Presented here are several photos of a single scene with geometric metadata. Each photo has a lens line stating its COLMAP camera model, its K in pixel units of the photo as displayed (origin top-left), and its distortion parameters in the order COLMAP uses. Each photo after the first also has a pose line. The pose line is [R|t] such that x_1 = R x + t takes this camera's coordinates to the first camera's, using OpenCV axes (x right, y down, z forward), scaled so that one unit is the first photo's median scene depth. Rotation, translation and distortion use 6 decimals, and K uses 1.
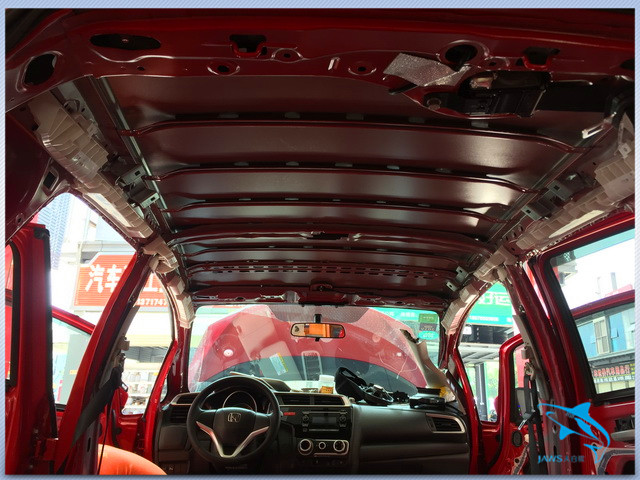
lens RADIAL K [[571.1, 0, 320.0], [0, 571.1, 240.0], [0, 0, 1]] dist [0.086014, 0.005470]
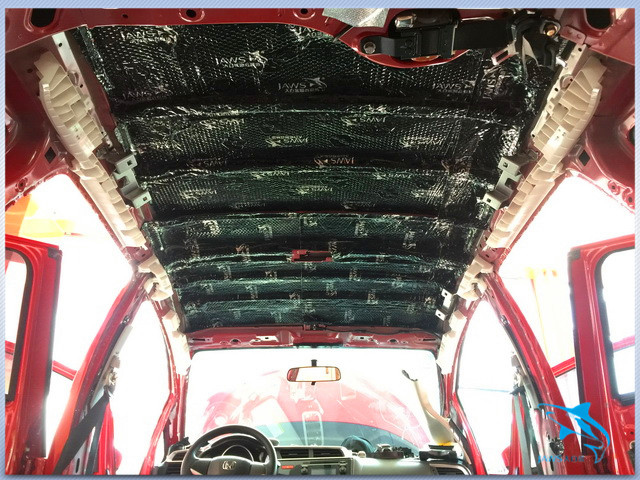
lens RADIAL K [[576.4, 0, 320.0], [0, 576.4, 240.0], [0, 0, 1]] dist [0.075509, -0.011297]
pose [[0.999162, -0.036392, -0.018738, 0.036412], [0.031801, 0.978363, -0.204438, 0.142348], [0.025772, 0.203671, 0.978700, -0.036445]]
